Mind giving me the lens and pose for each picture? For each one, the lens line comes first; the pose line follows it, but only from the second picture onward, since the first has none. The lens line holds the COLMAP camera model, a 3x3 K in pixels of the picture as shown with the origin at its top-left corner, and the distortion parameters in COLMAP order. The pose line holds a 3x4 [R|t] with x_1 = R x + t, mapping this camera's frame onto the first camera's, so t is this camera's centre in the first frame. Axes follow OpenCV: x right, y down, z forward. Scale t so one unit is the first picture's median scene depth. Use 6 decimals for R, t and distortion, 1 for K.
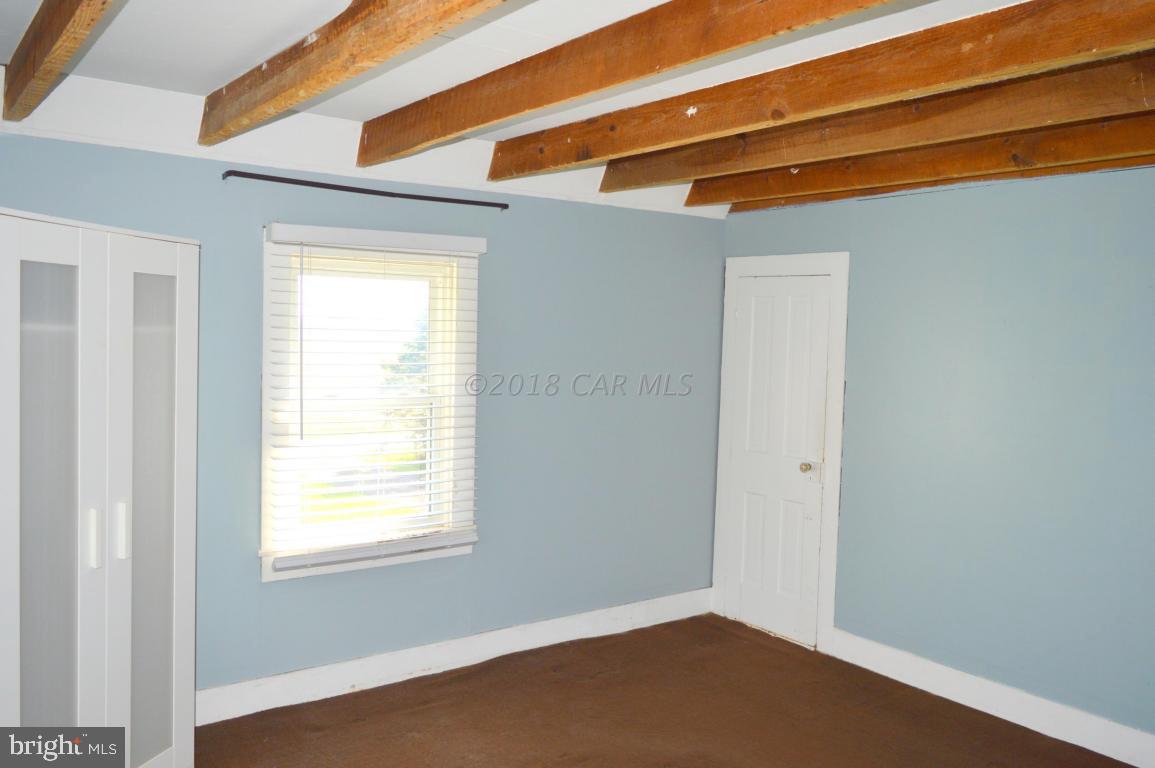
lens RADIAL K [[918.8, 0, 583.7], [0, 918.8, 387.3], [0, 0, 1]] dist [-0.008864, 0.004676]
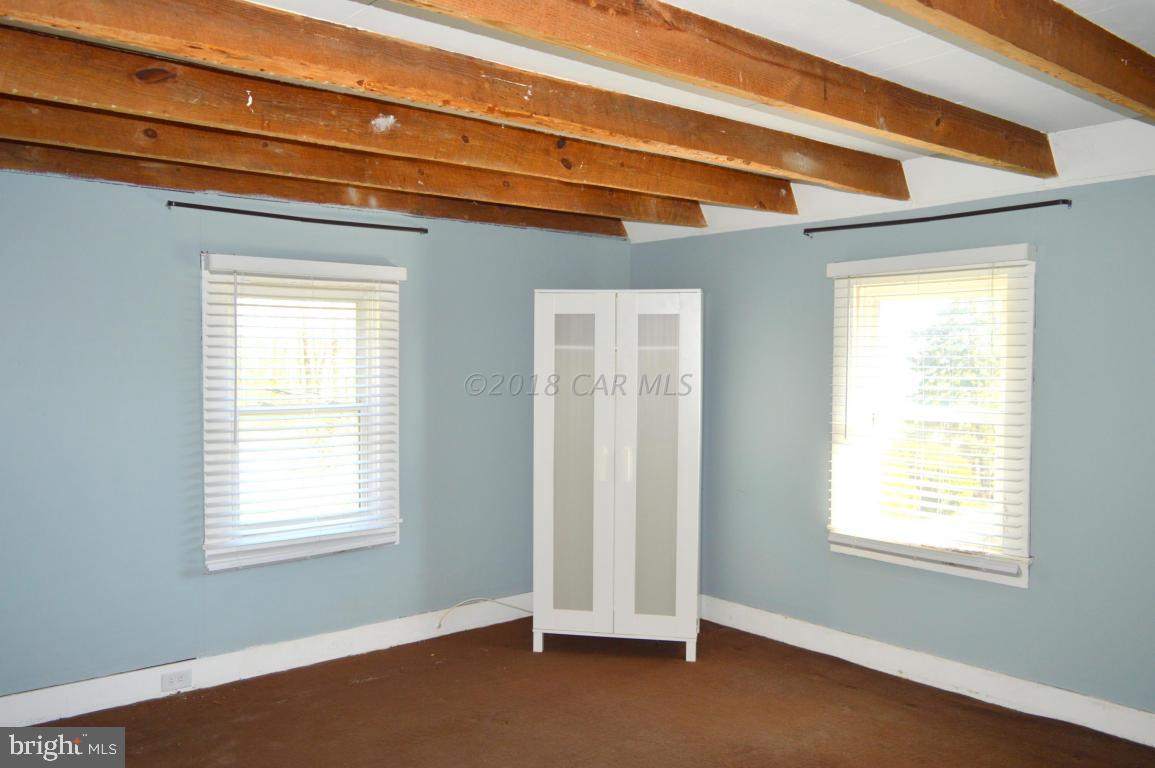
lens RADIAL K [[918.8, 0, 583.9], [0, 918.8, 379.7], [0, 0, 1]] dist [-0.008864, 0.004676]
pose [[0.079686, 0.007723, -0.996790, 0.815818], [-0.057177, 0.998359, 0.003164, -0.004169], [0.995179, 0.056741, 0.079997, 0.522254]]
